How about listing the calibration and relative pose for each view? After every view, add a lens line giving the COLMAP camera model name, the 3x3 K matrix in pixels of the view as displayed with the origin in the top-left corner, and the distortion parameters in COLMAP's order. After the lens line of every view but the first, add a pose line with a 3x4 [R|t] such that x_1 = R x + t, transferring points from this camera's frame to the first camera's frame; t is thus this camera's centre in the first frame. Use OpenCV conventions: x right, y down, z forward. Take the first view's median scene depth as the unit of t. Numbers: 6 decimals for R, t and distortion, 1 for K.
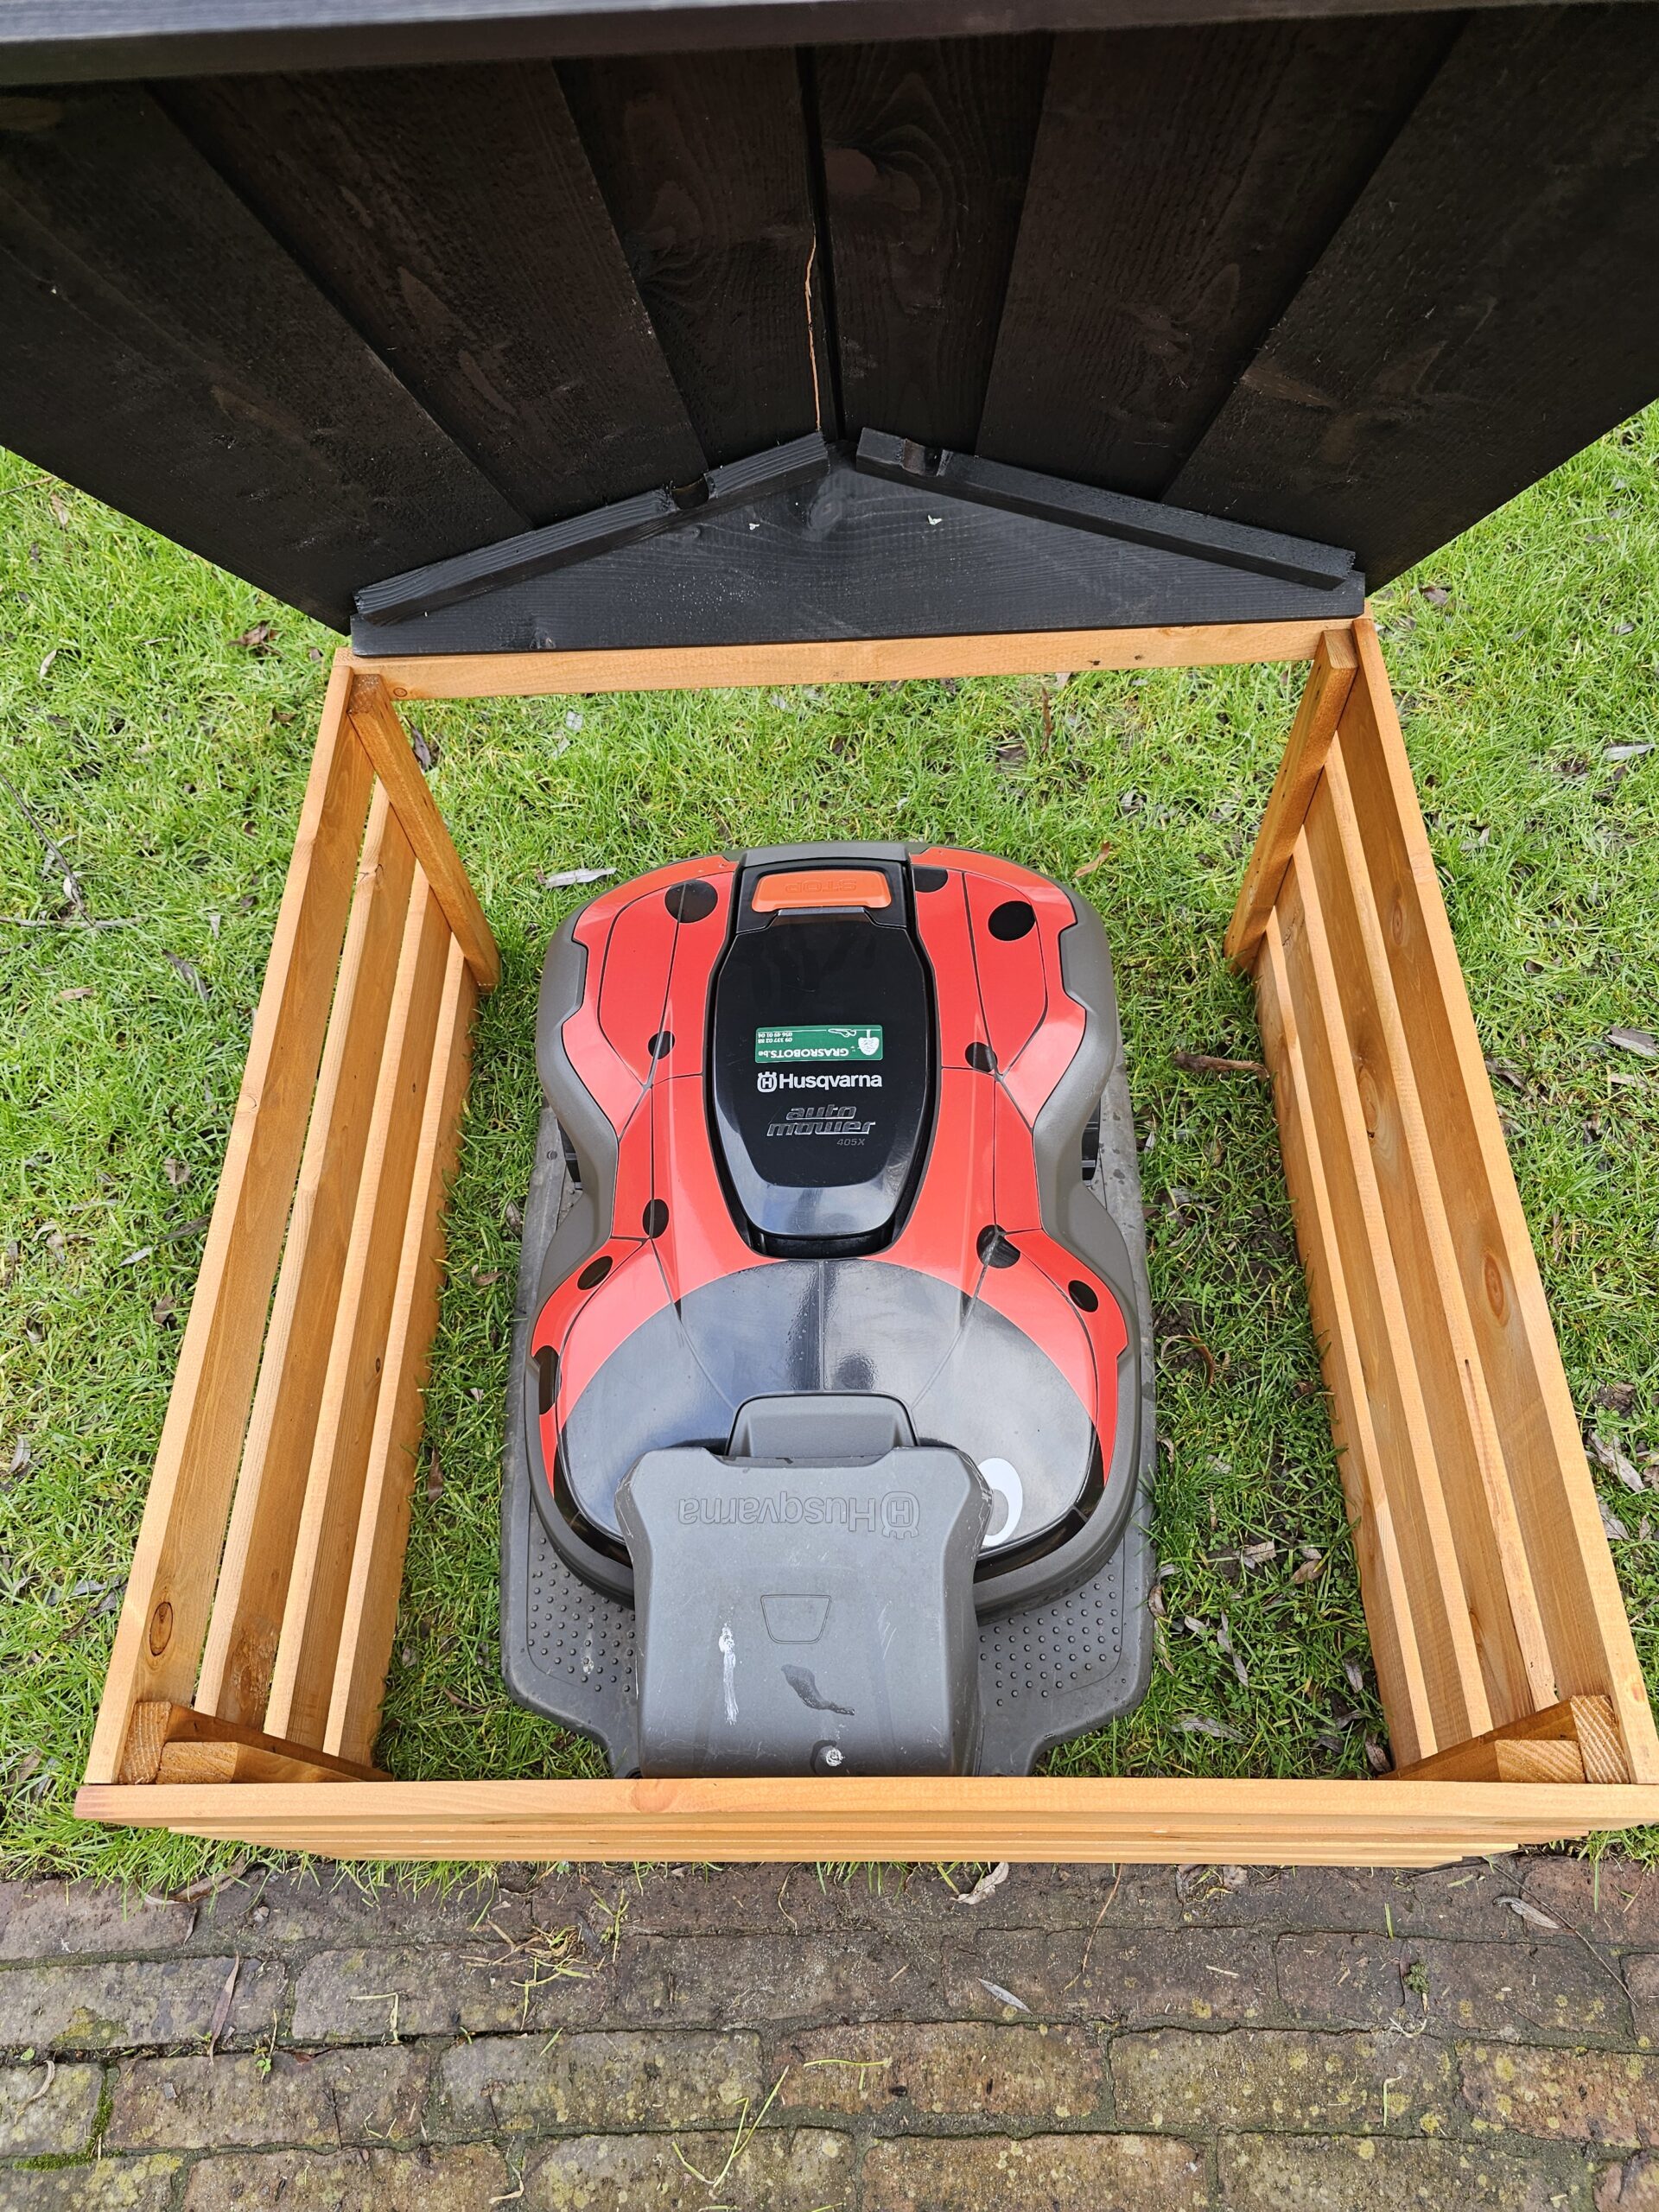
lens RADIAL K [[1480.8, 0, 818.2], [0, 1480.8, 1105.0], [0, 0, 1]] dist [0.034008, -0.023071]
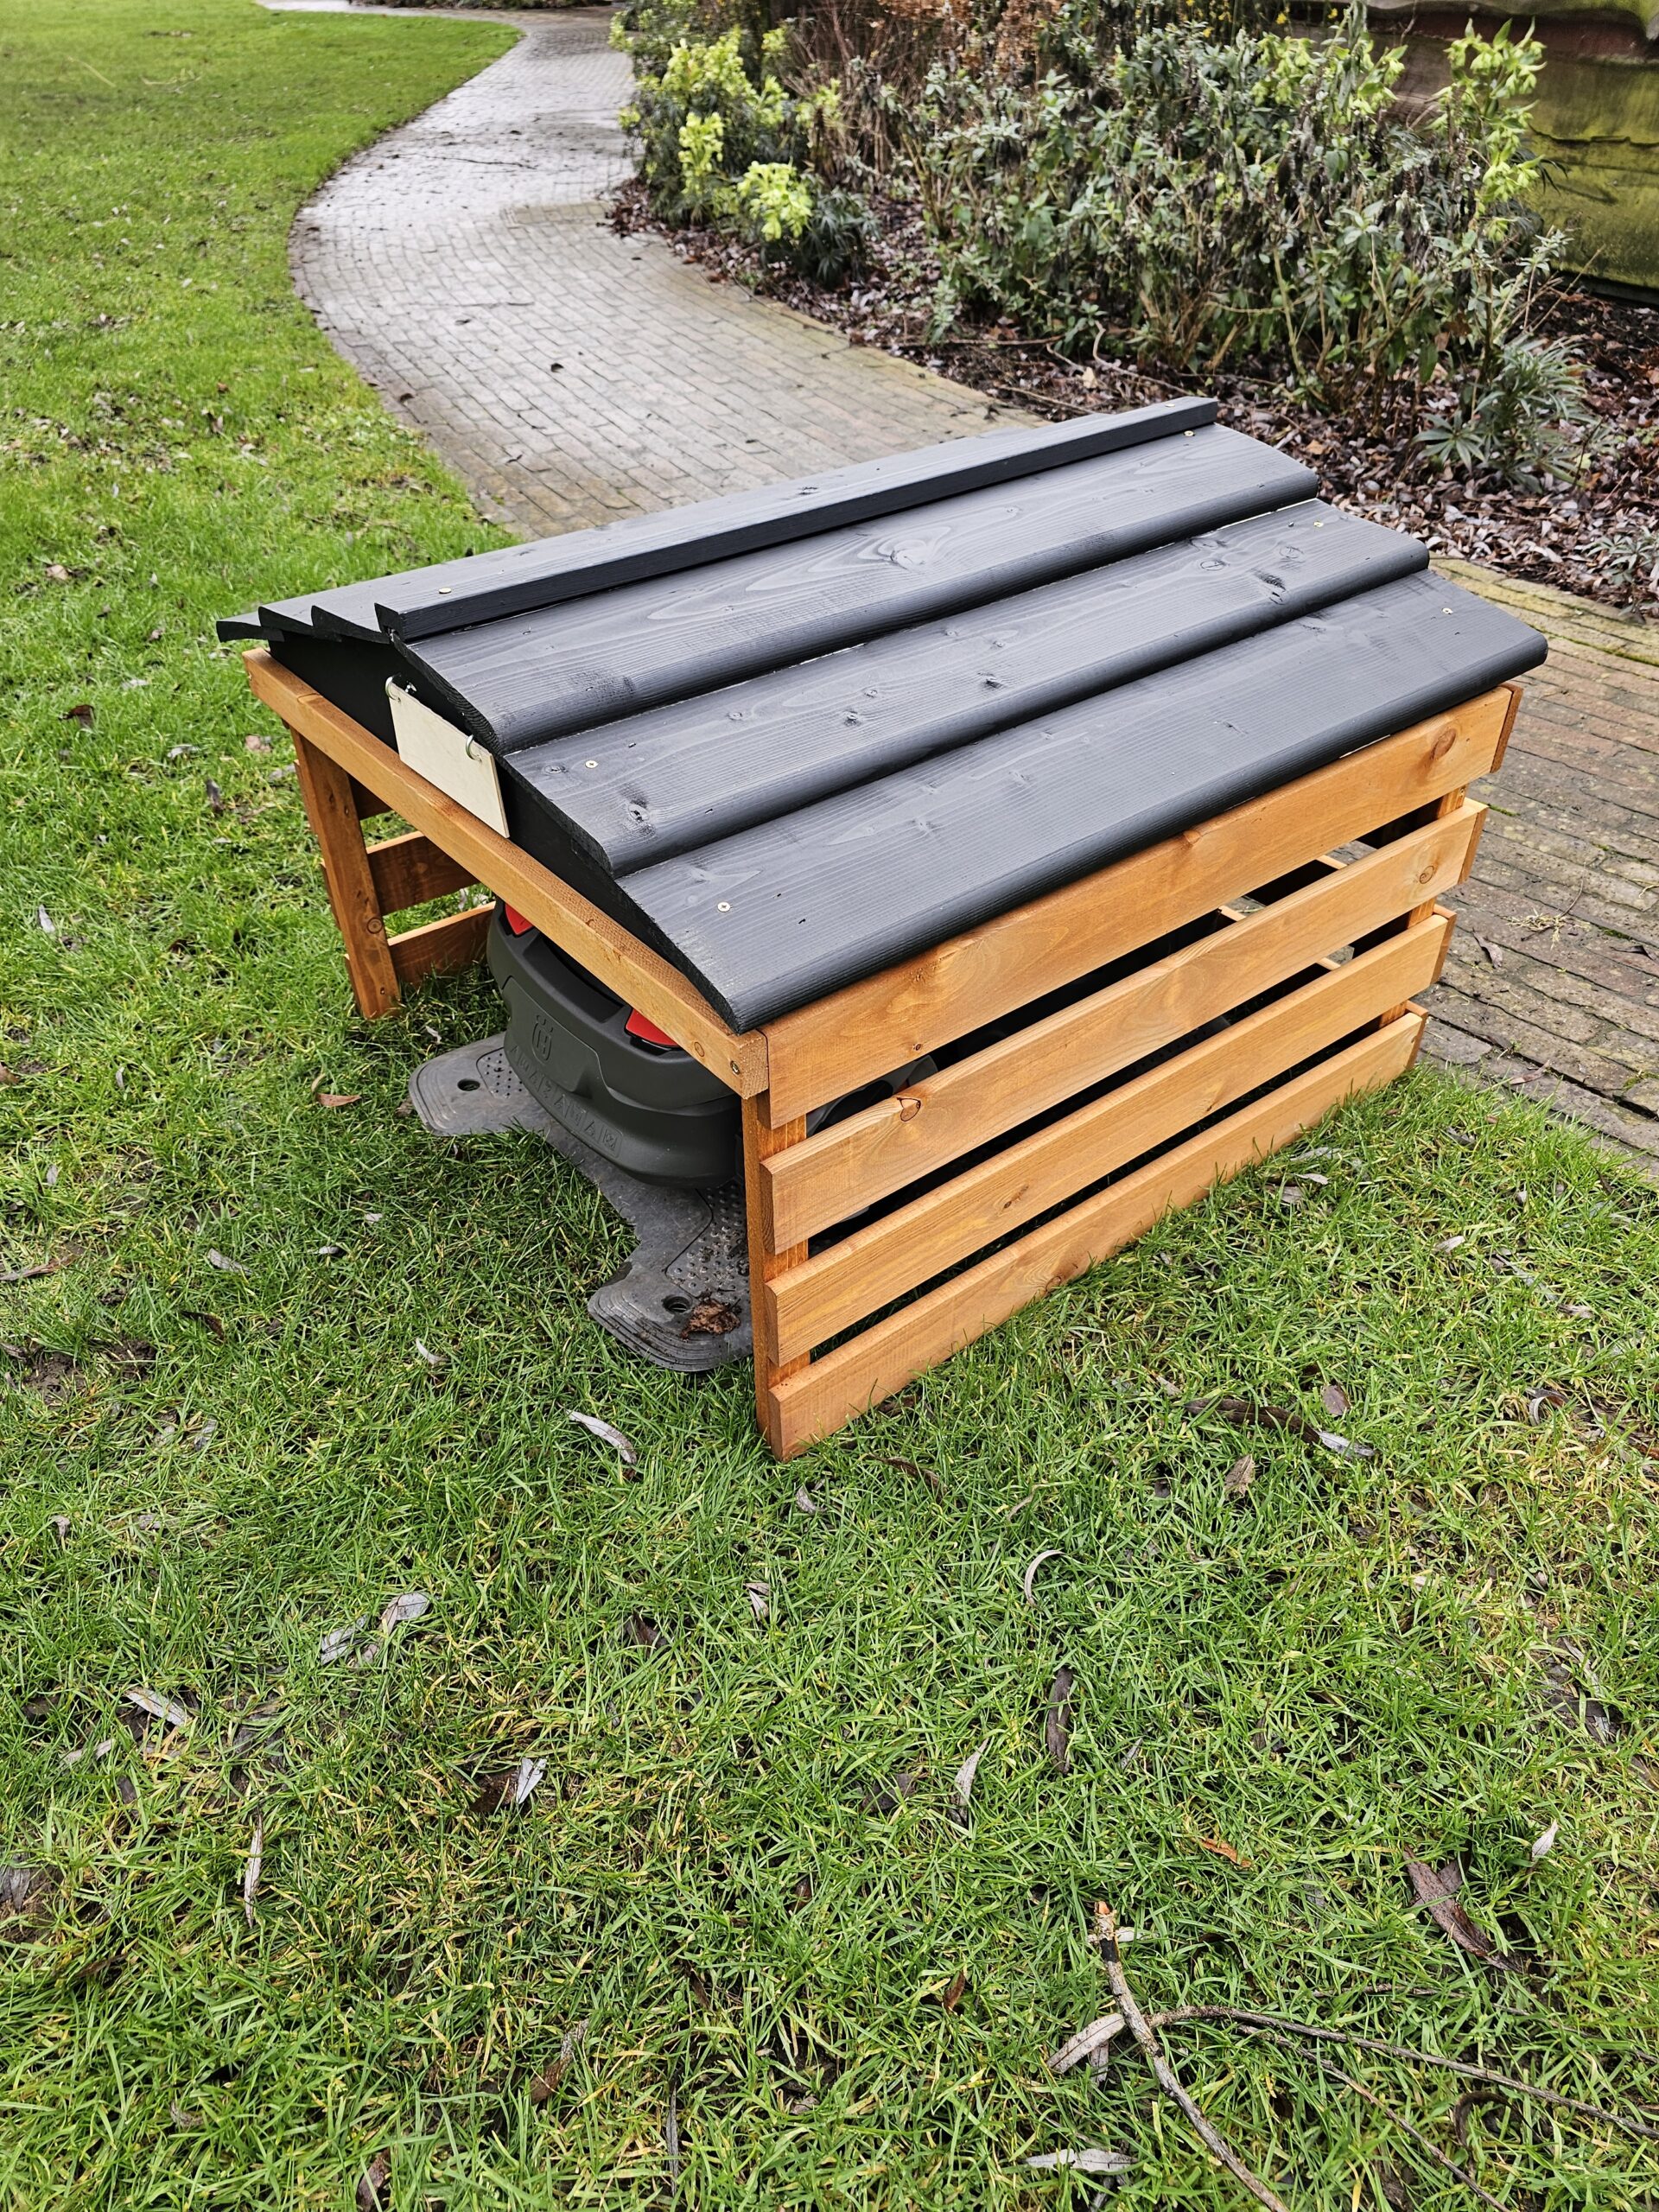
lens RADIAL K [[1480.8, 0, 813.4], [0, 1480.8, 1125.9], [0, 0, 1]] dist [0.034008, -0.023071]
pose [[-0.611225, -0.439912, 0.657937, -0.929504], [0.715679, 0.047752, 0.696795, -0.866803], [-0.337946, 0.896771, 0.285648, 0.861362]]
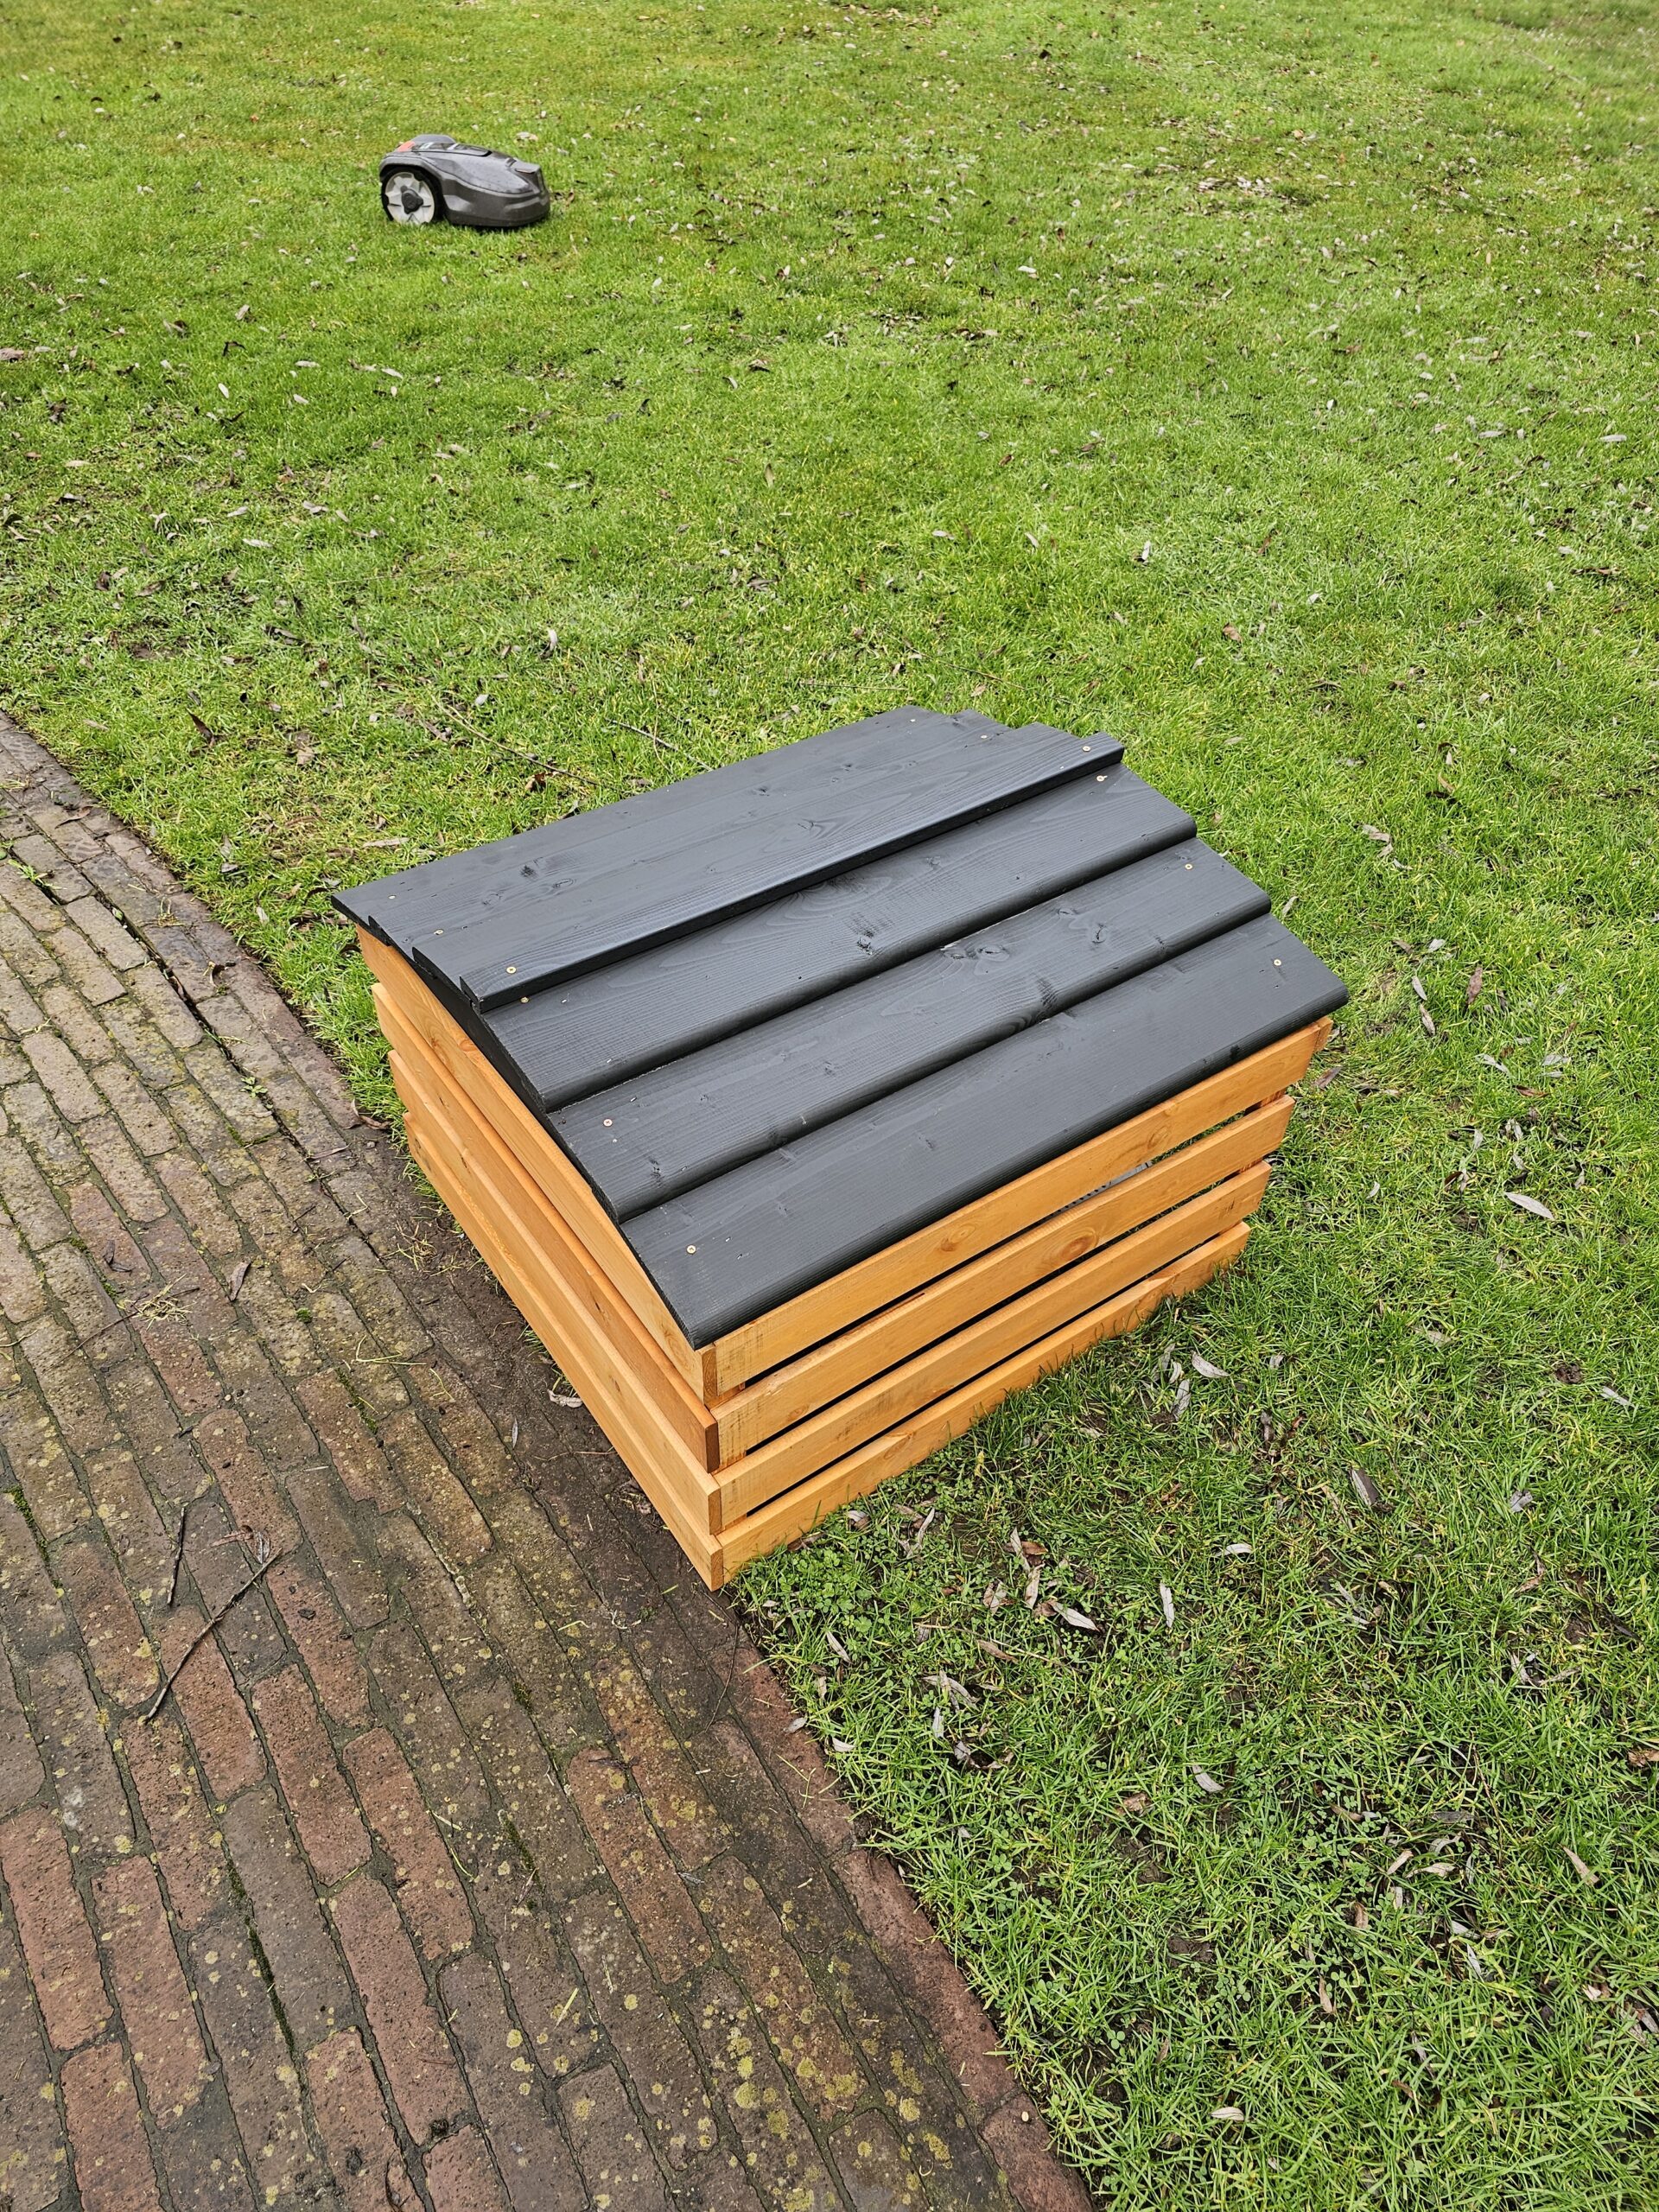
lens RADIAL K [[1480.8, 0, 828.0], [0, 1480.8, 1110.2], [0, 0, 1]] dist [0.034008, -0.023071]
pose [[0.575752, 0.611538, -0.542707, 0.972267], [-0.740311, 0.671658, -0.028543, 0.140176], [0.347059, 0.418205, 0.839437, -0.401780]]
